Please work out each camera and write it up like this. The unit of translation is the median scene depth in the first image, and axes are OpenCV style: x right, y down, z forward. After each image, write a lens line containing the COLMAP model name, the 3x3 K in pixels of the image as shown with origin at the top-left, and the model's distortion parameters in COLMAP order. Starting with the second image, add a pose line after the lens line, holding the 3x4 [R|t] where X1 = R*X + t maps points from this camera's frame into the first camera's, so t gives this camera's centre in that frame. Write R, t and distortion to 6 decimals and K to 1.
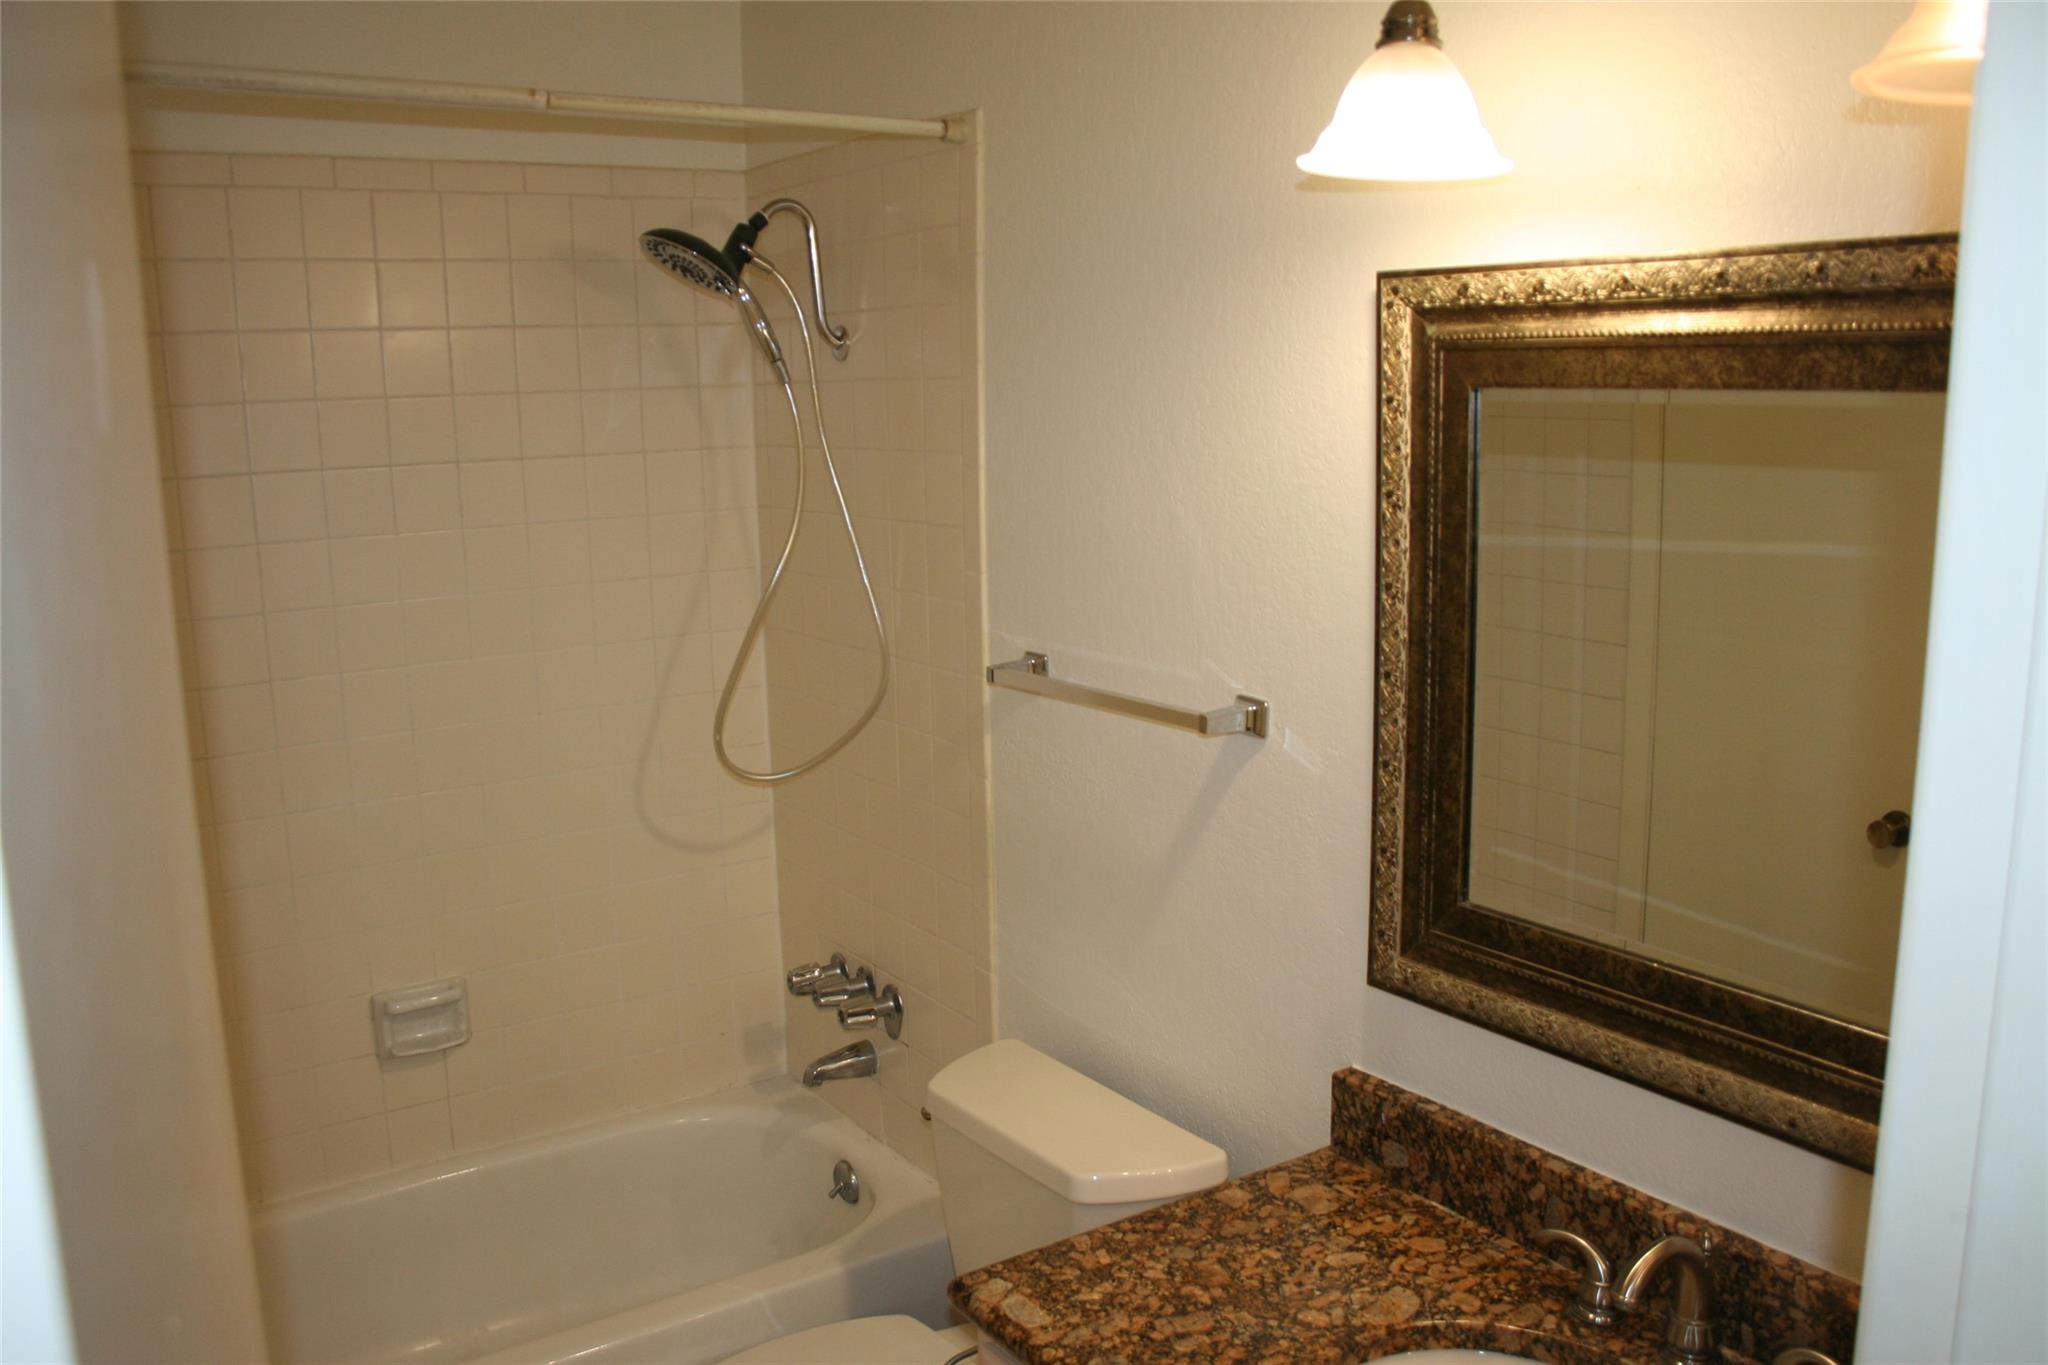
lens RADIAL K [[1787.5, 0, 994.1], [0, 1787.5, 685.5], [0, 0, 1]] dist [-0.141909, 0.157384]
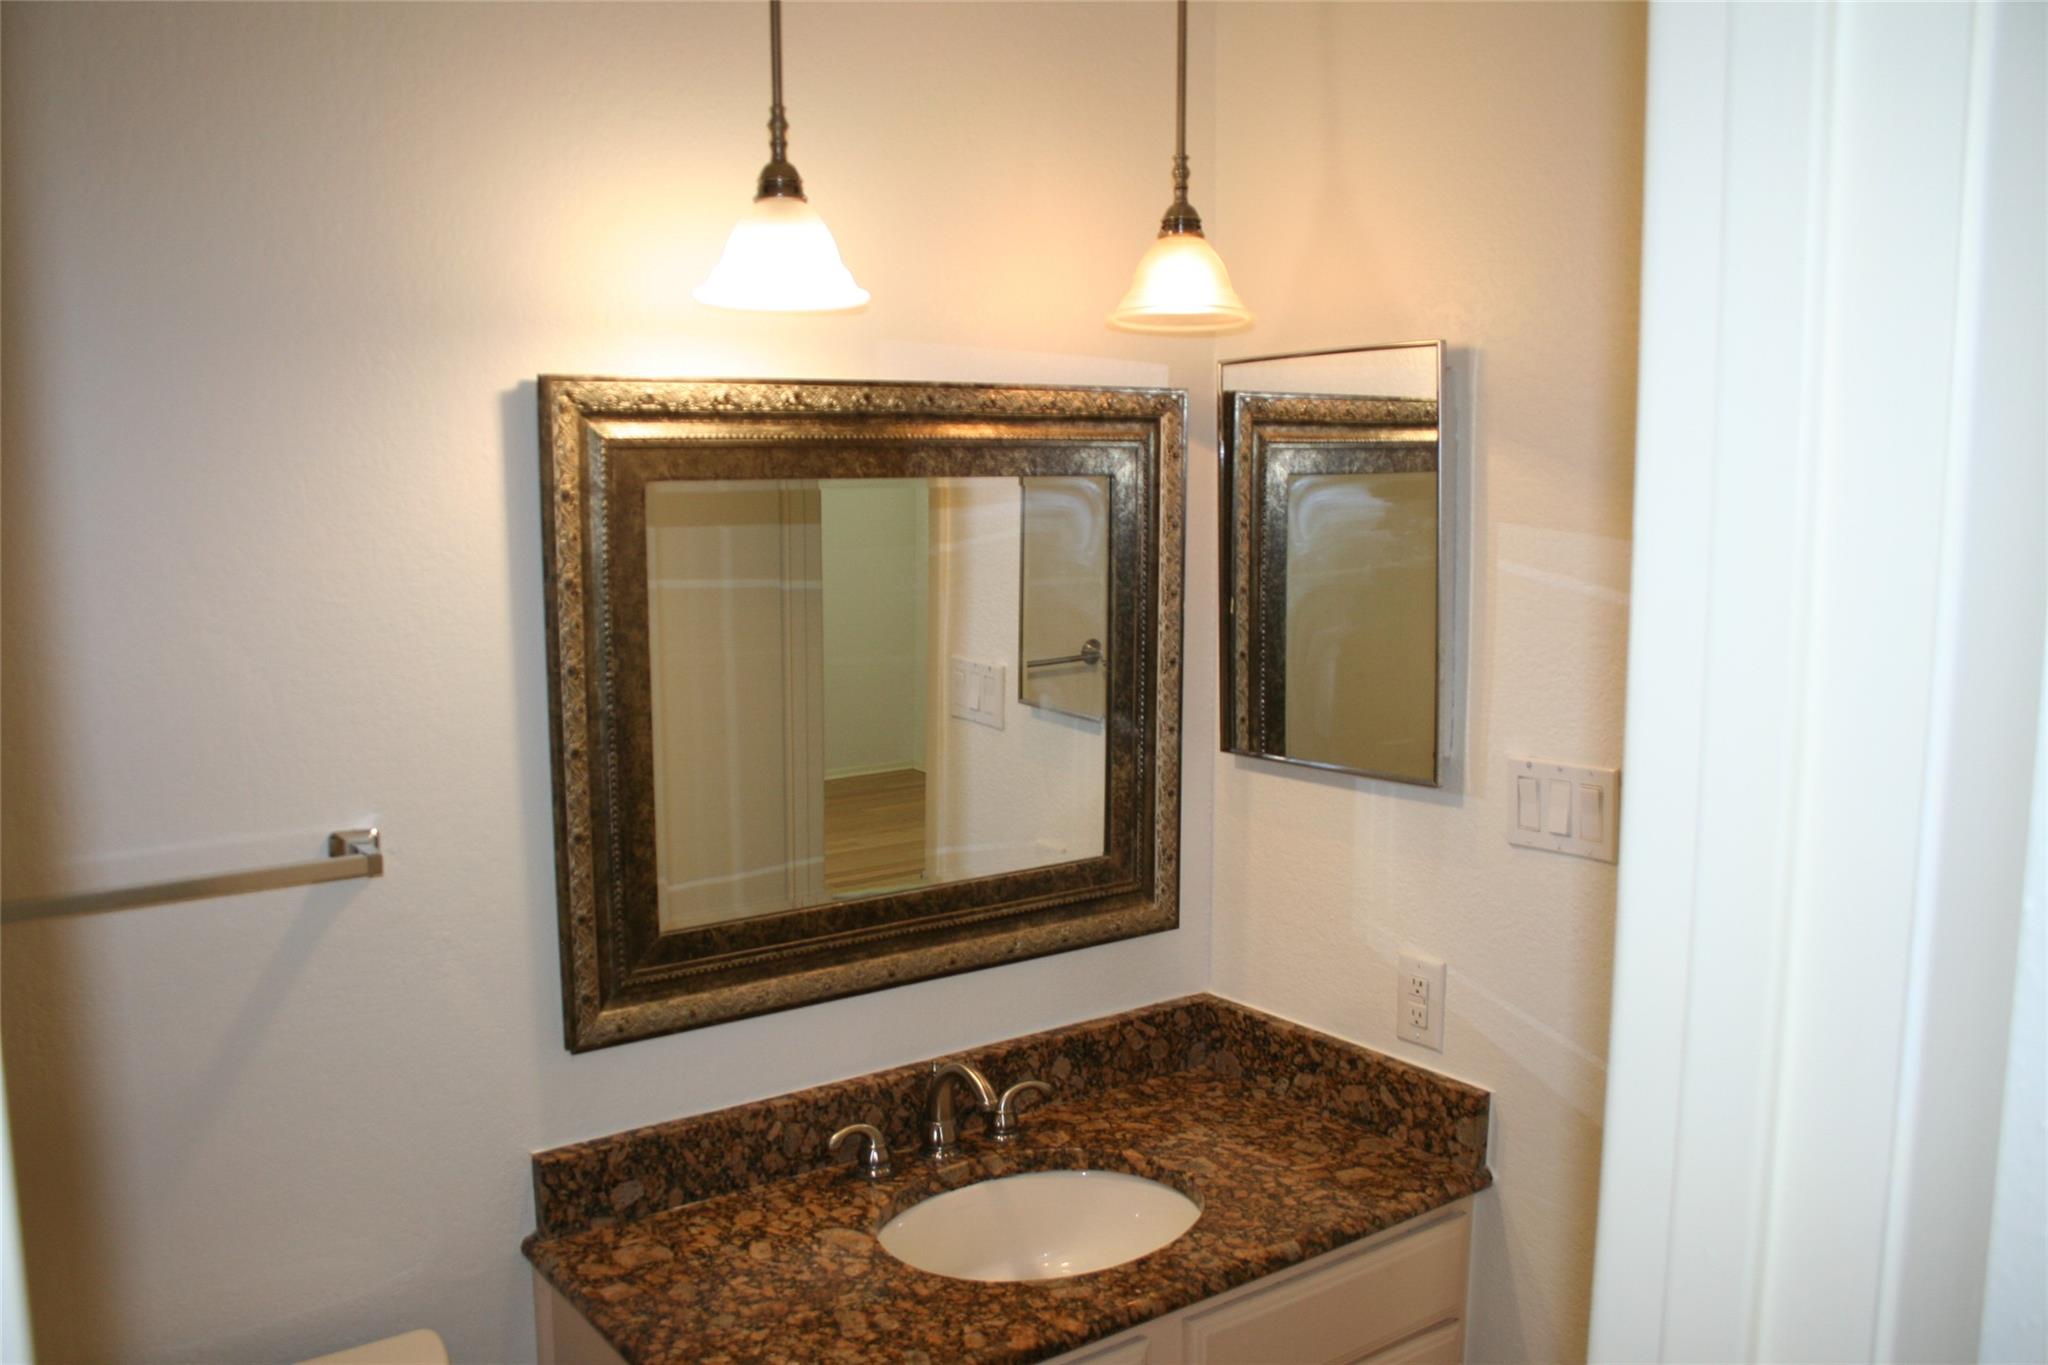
lens RADIAL K [[1787.5, 0, 994.1], [0, 1787.5, 685.5], [0, 0, 1]] dist [-0.141909, 0.157384]
pose [[-0.057384, -0.097883, 0.993542, -0.911724], [0.185941, 0.976721, 0.106965, -0.120797], [-0.980884, 0.190878, -0.037847, 0.850266]]
